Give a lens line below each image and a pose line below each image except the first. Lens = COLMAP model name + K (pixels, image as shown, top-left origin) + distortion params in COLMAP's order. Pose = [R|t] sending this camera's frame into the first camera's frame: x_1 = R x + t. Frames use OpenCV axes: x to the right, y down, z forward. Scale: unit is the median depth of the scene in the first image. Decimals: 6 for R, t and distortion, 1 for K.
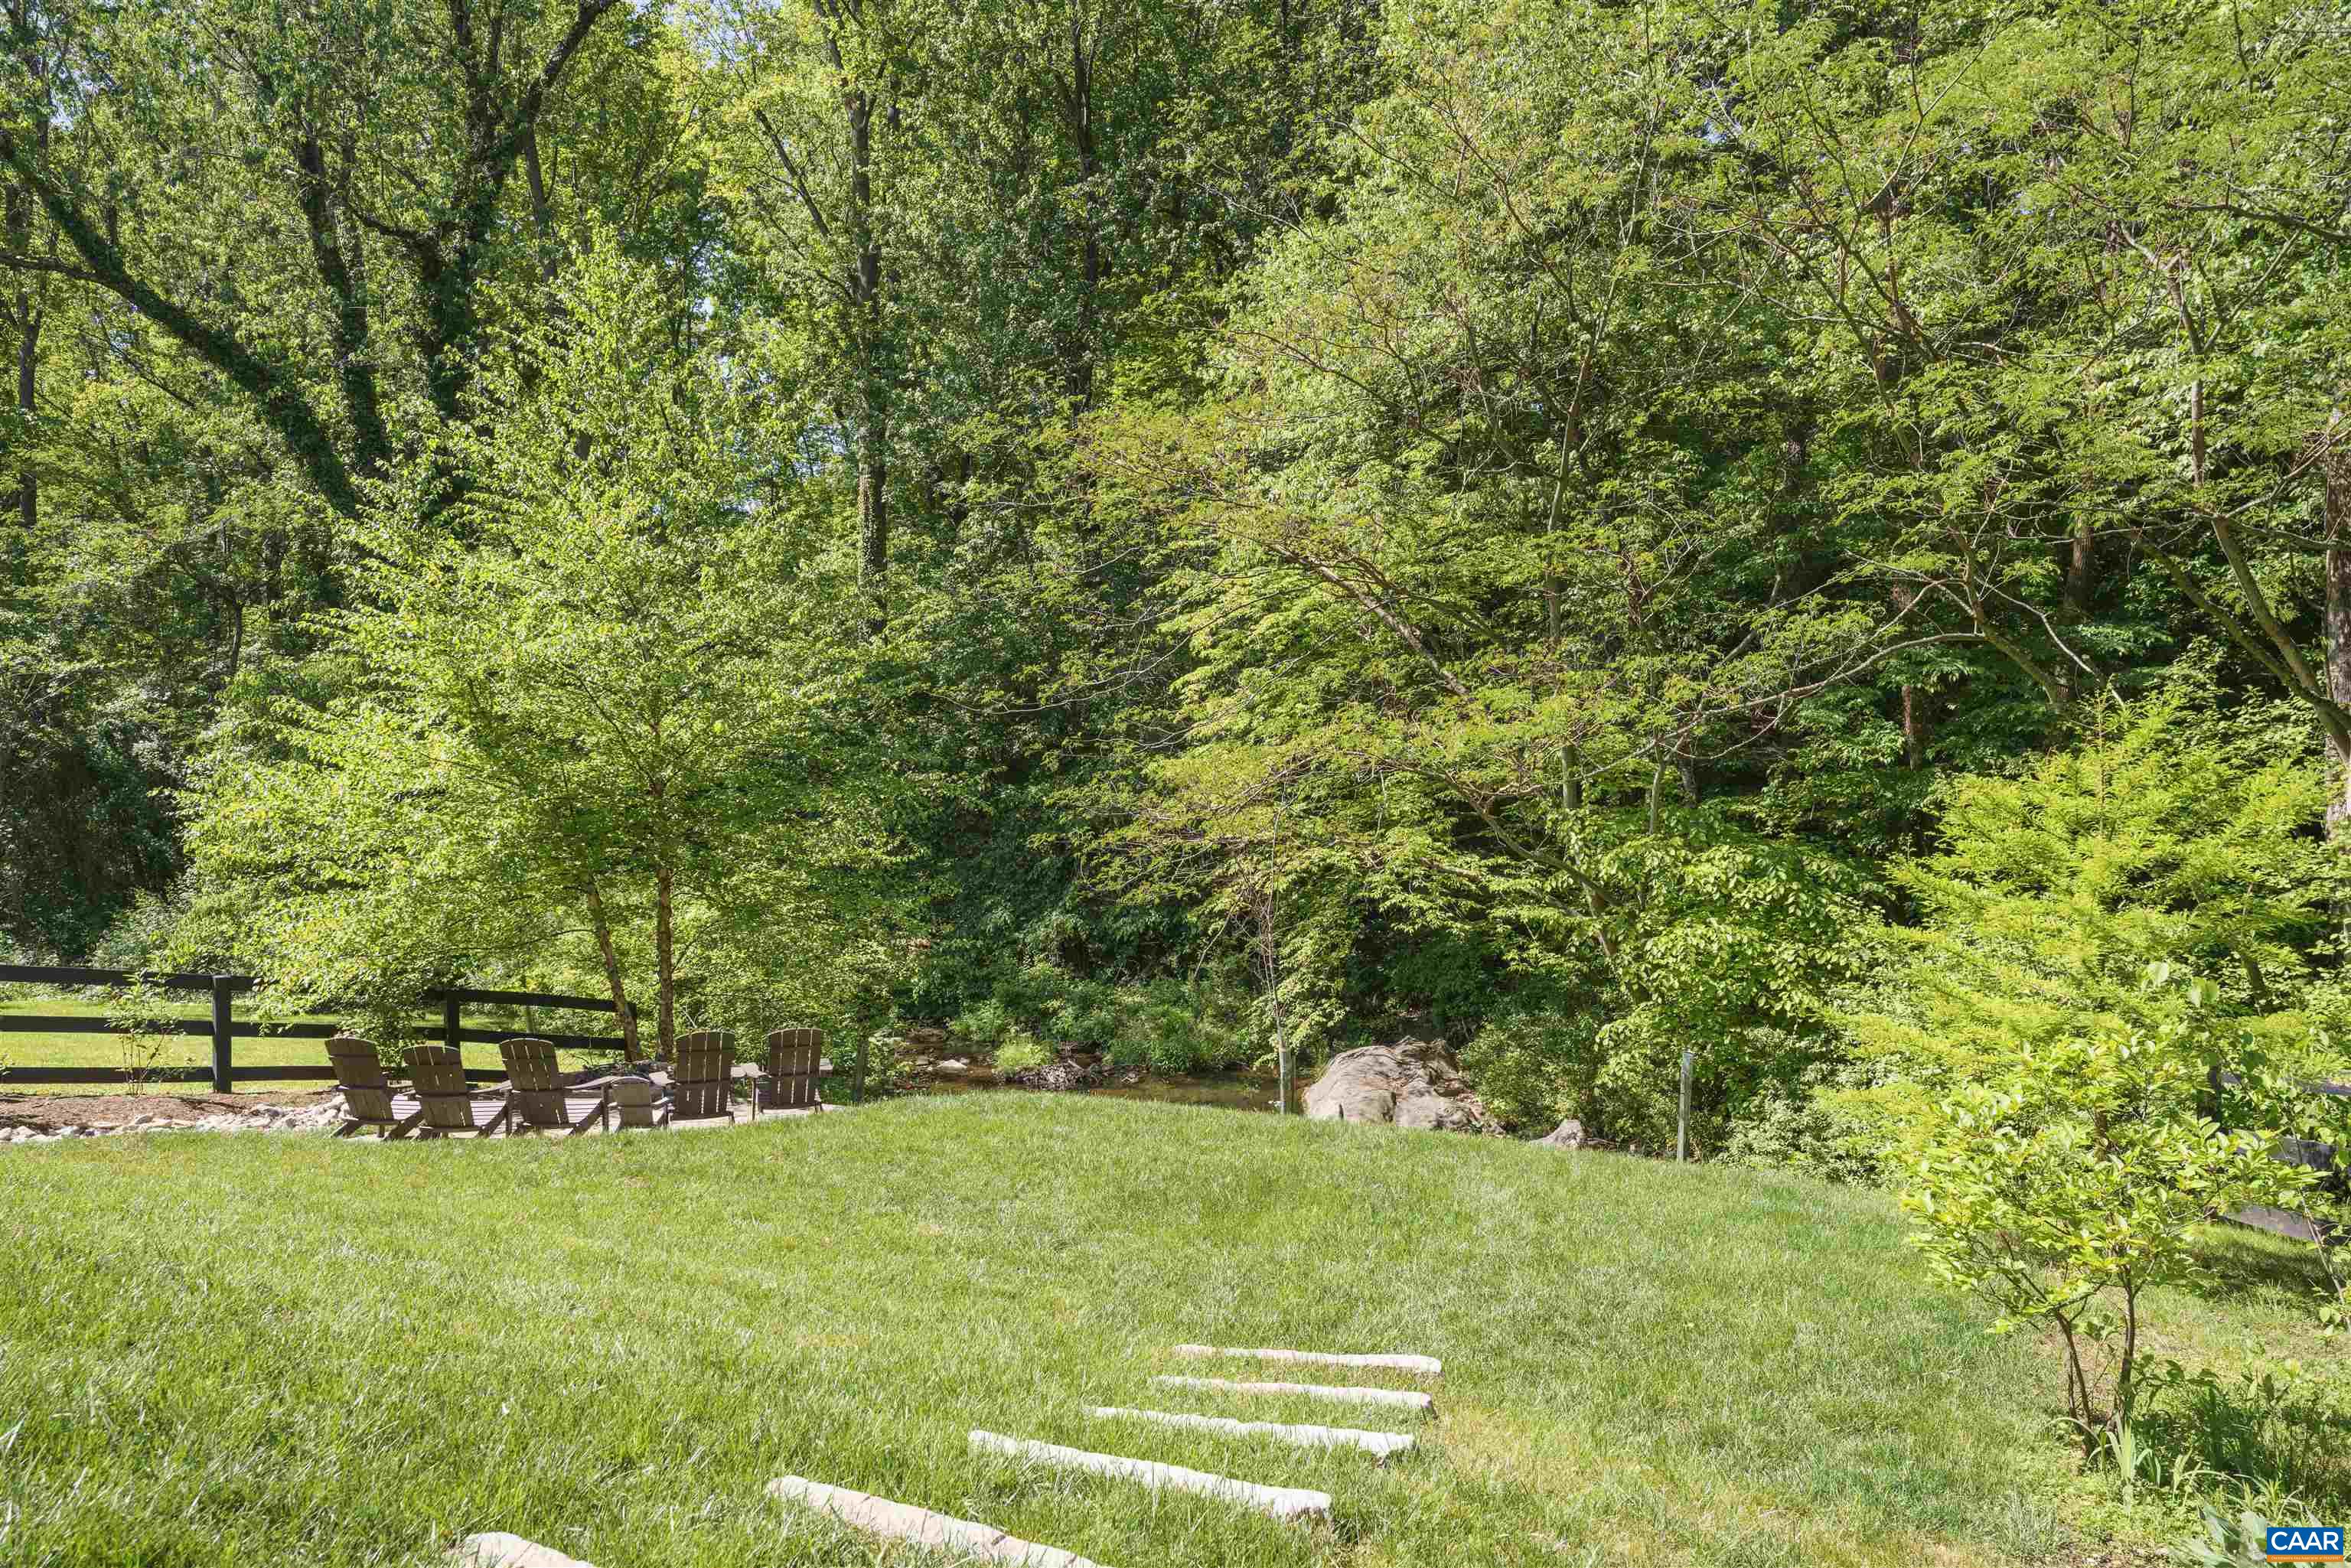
lens RADIAL K [[1319.9, 0, 1175.5], [0, 1319.9, 784.0], [0, 0, 1]] dist [0.011349, -0.000127]
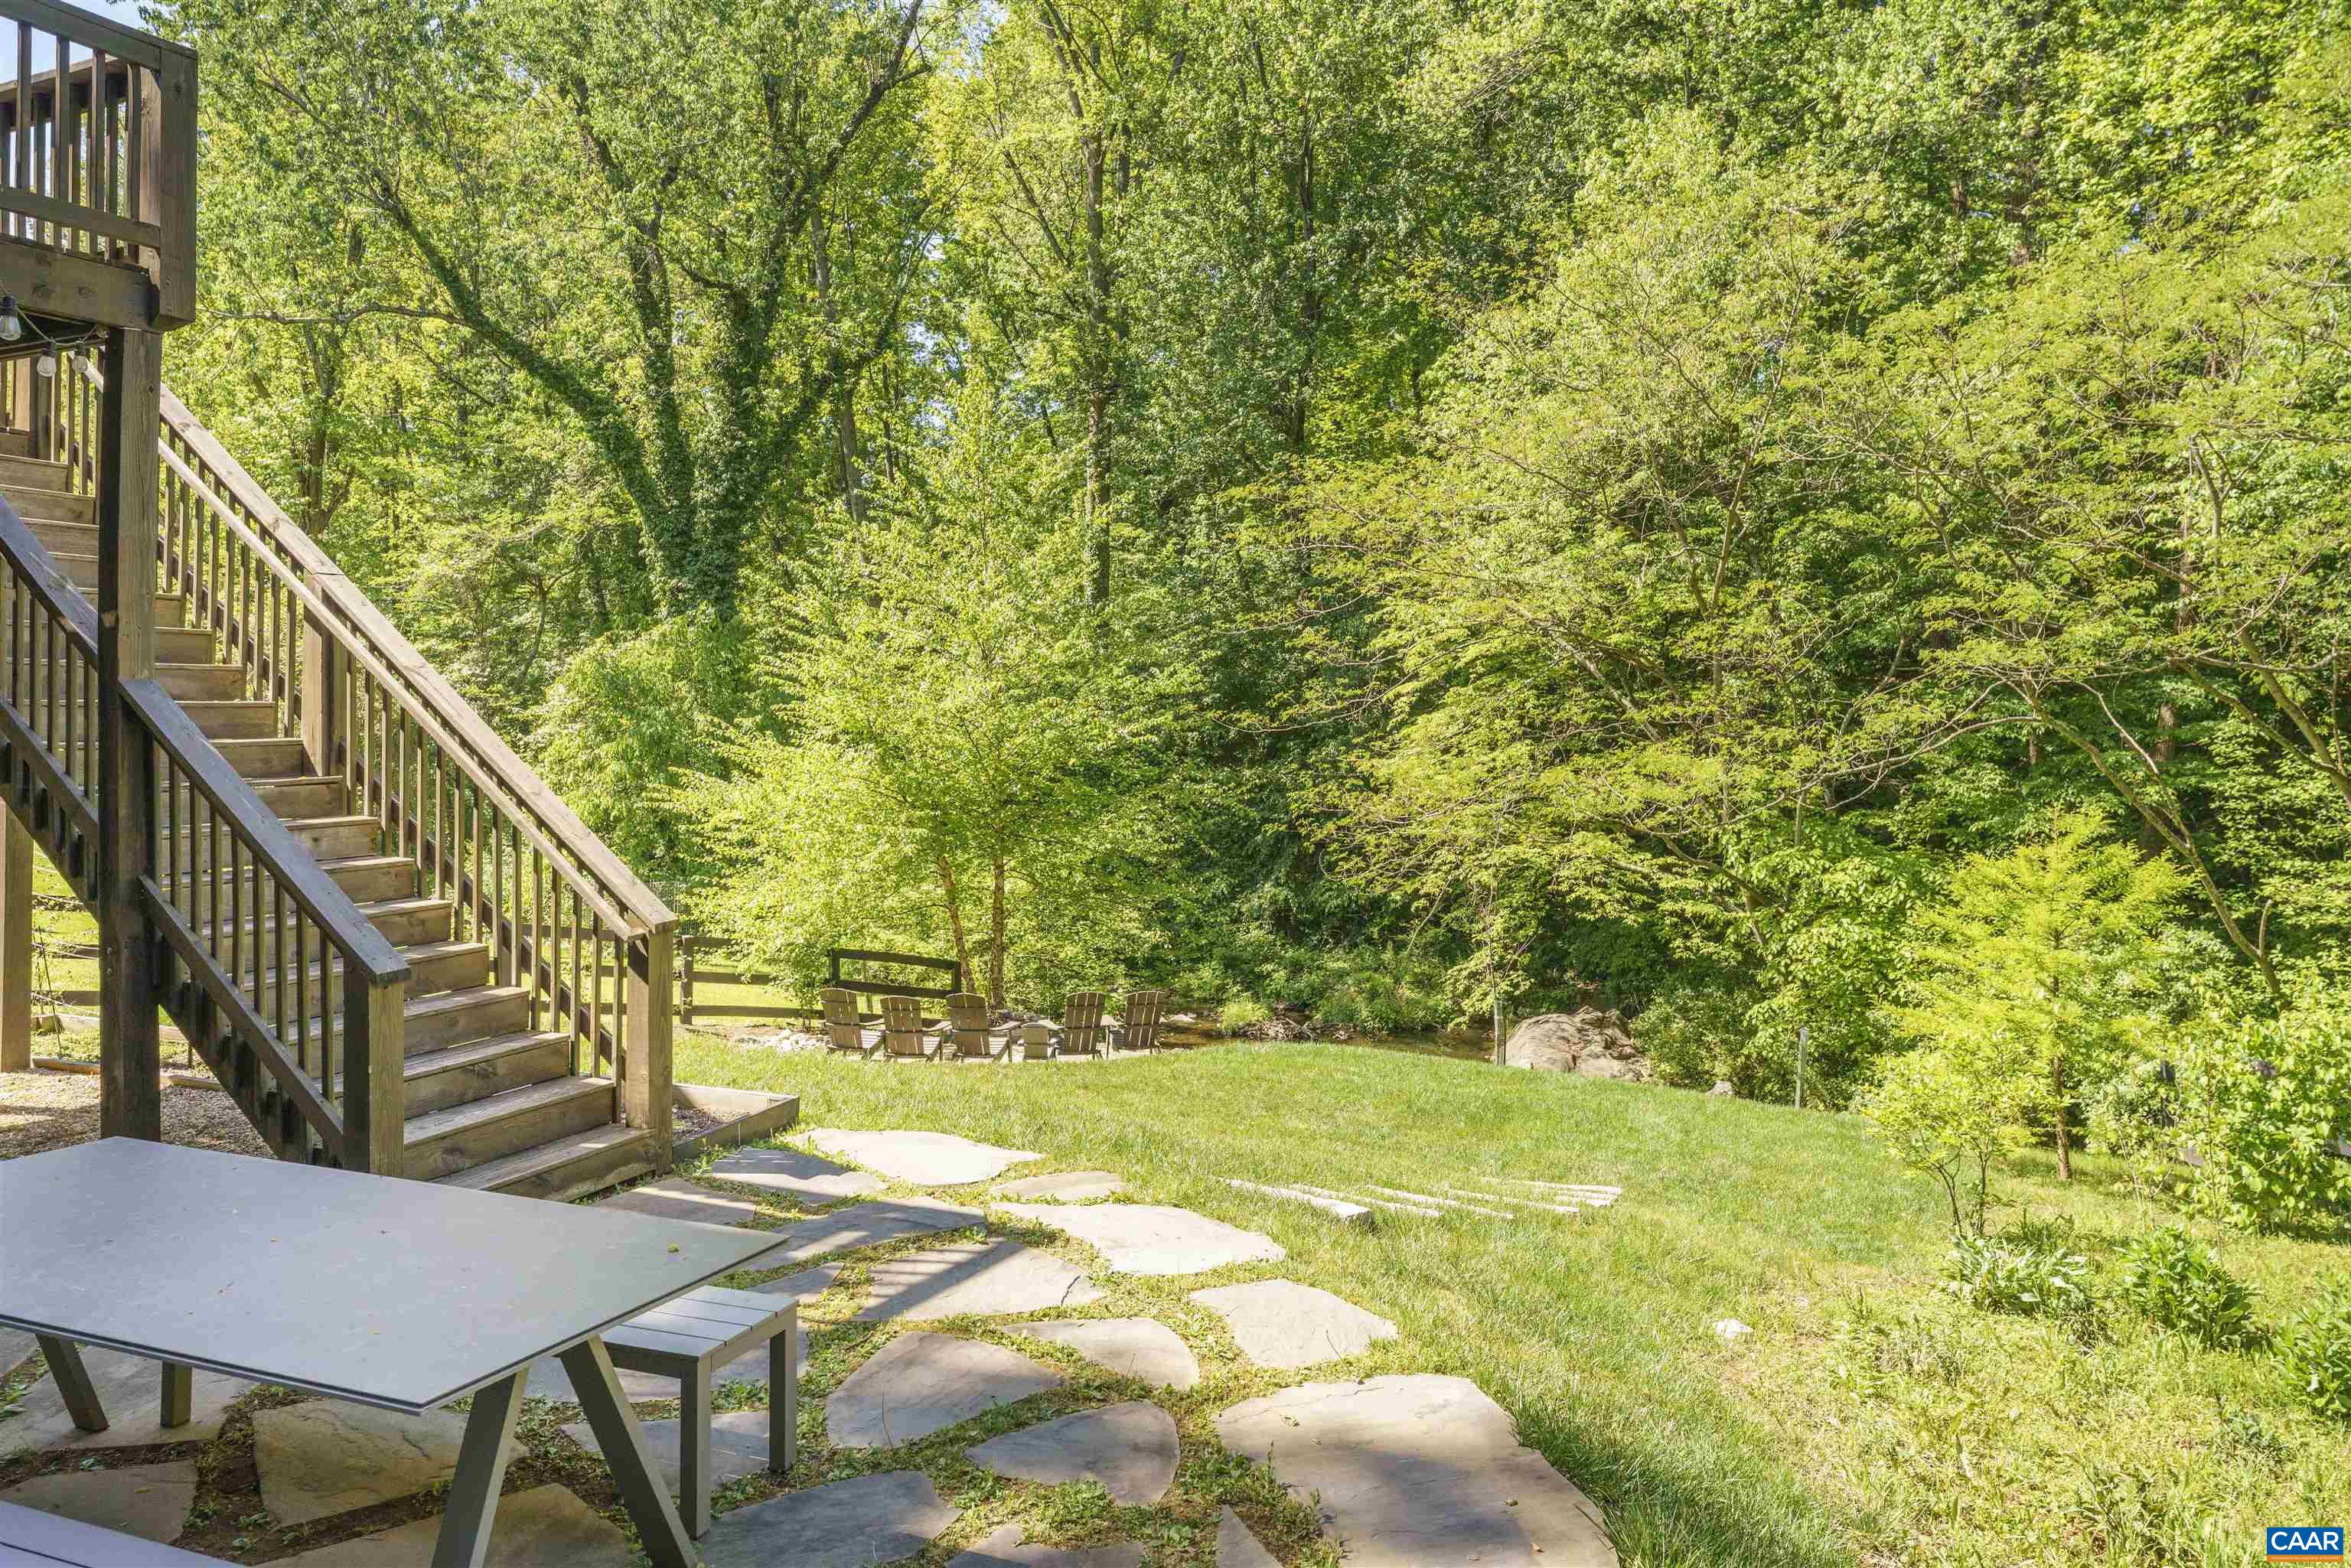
lens RADIAL K [[1378.2, 0, 1261.1], [0, 1378.2, 706.5], [0, 0, 1]] dist [0.003773, 0.001629]
pose [[0.998405, 0.019087, -0.053131, -0.054435], [-0.019890, 0.999695, -0.014636, -0.053197], [0.052835, 0.015669, 0.998480, -0.246558]]
